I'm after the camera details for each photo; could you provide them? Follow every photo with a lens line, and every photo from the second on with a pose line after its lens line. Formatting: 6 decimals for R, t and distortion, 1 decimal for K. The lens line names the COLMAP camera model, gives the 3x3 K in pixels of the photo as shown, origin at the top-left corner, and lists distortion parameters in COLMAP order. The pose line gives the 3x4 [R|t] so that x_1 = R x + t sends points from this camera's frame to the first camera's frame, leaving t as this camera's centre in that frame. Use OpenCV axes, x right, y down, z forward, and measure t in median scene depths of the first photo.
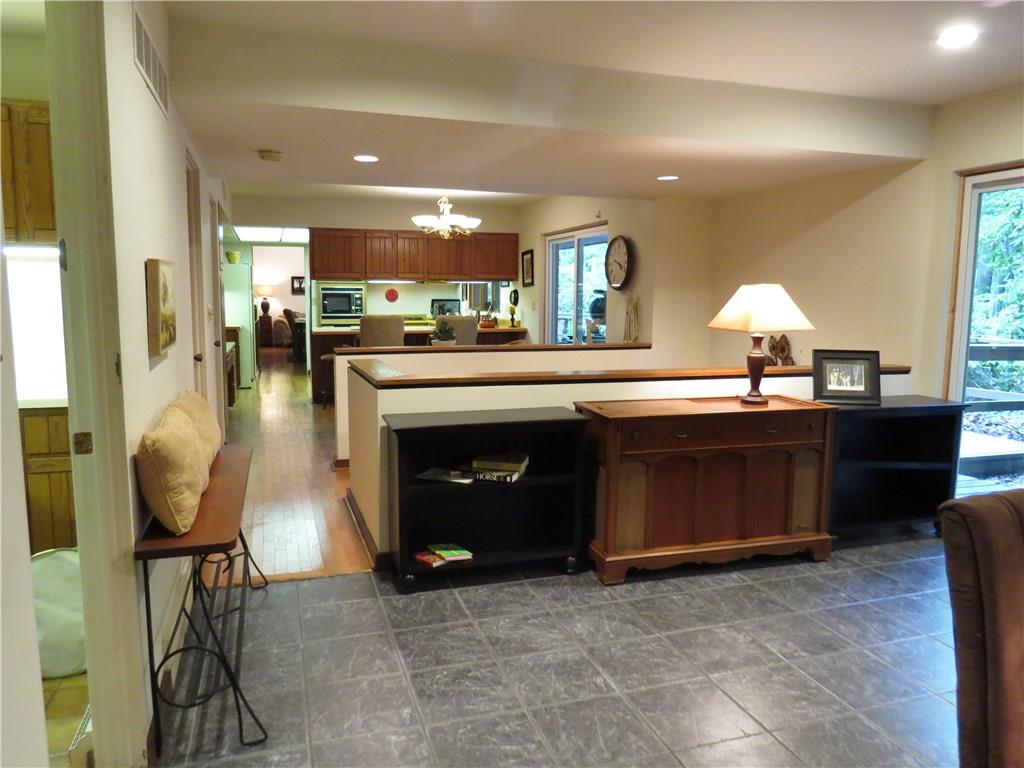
lens RADIAL K [[735.8, 0, 514.1], [0, 735.8, 380.5], [0, 0, 1]] dist [-0.022209, -0.001213]
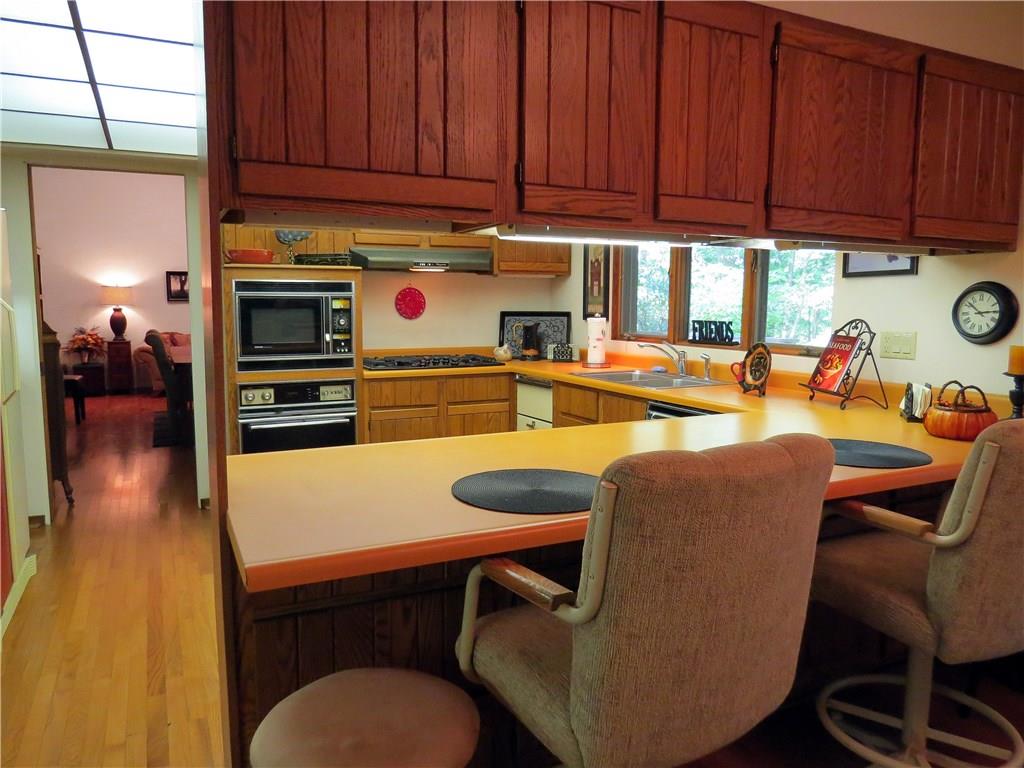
lens RADIAL K [[735.8, 0, 514.1], [0, 735.8, 380.5], [0, 0, 1]] dist [-0.022209, -0.001213]
pose [[0.990722, -0.020280, 0.134382, -0.169182], [0.021299, 0.999754, -0.006153, -0.070506], [-0.134225, 0.008958, 0.990910, 0.602325]]
